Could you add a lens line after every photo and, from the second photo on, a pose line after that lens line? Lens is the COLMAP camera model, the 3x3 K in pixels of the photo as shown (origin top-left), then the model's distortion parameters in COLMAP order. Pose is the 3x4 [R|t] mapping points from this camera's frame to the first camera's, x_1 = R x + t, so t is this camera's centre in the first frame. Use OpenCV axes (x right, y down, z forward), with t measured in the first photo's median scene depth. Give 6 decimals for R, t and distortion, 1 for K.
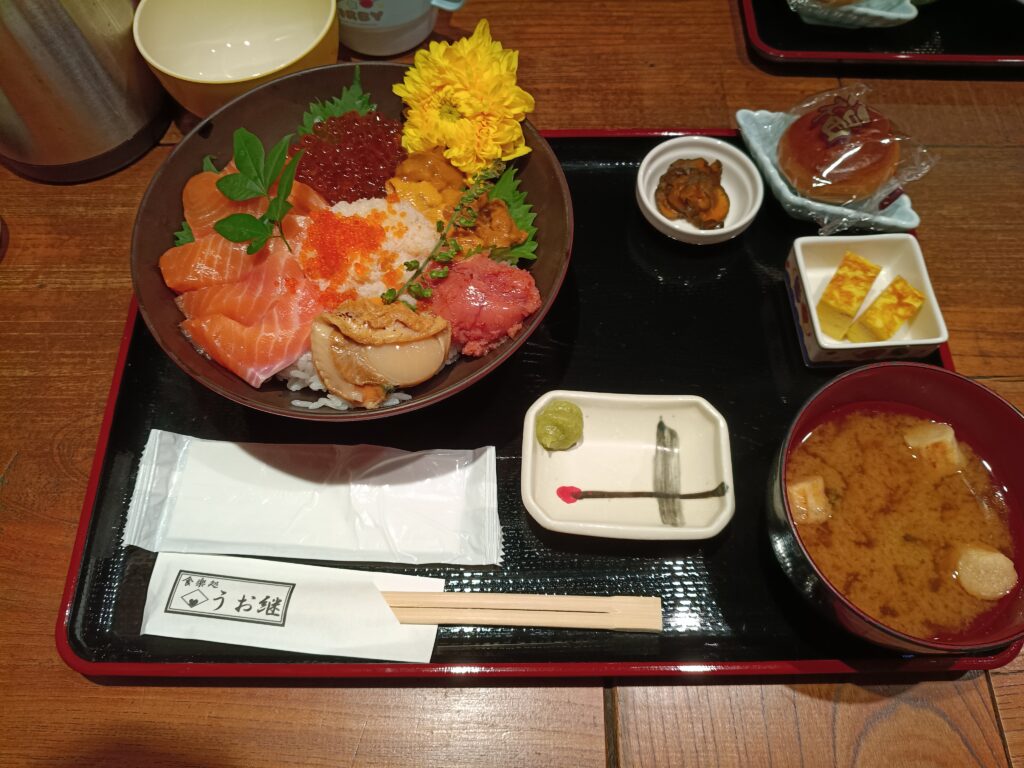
lens RADIAL K [[791.1, 0, 546.3], [0, 791.1, 381.1], [0, 0, 1]] dist [0.127729, -0.347757]
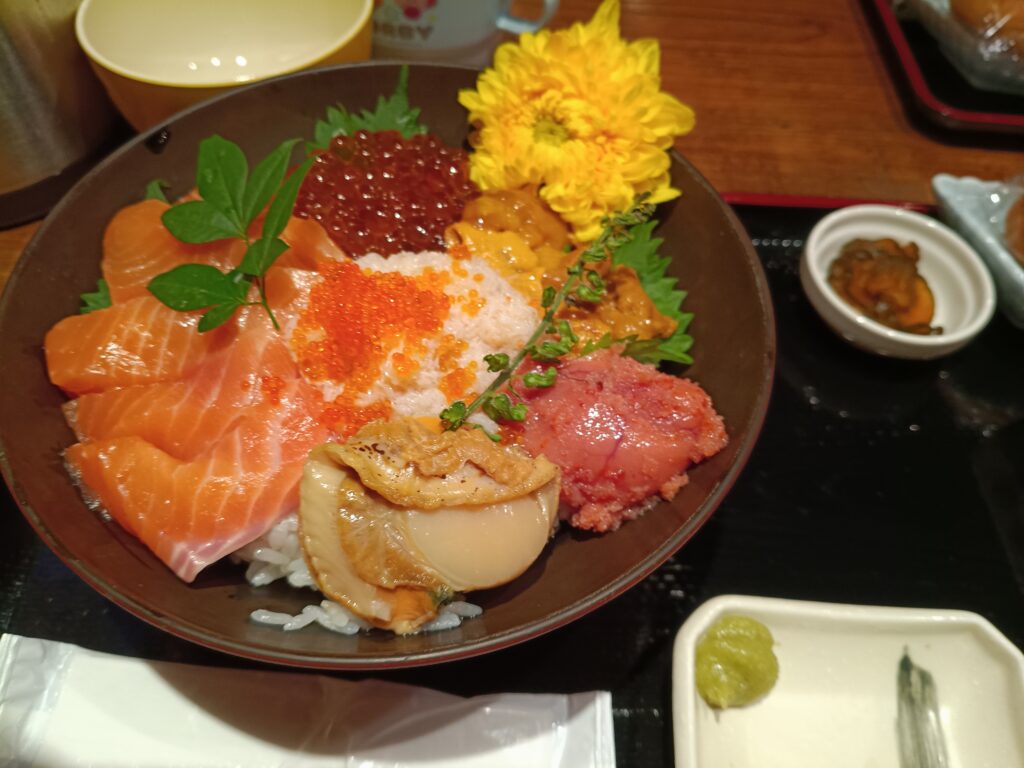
lens RADIAL K [[791.1, 0, 546.3], [0, 791.1, 381.1], [0, 0, 1]] dist [0.127729, -0.347757]
pose [[0.998683, 0.043665, 0.026953, -0.140769], [-0.038807, 0.986350, -0.160025, -0.043517], [-0.033572, 0.158768, 0.986745, 0.434714]]
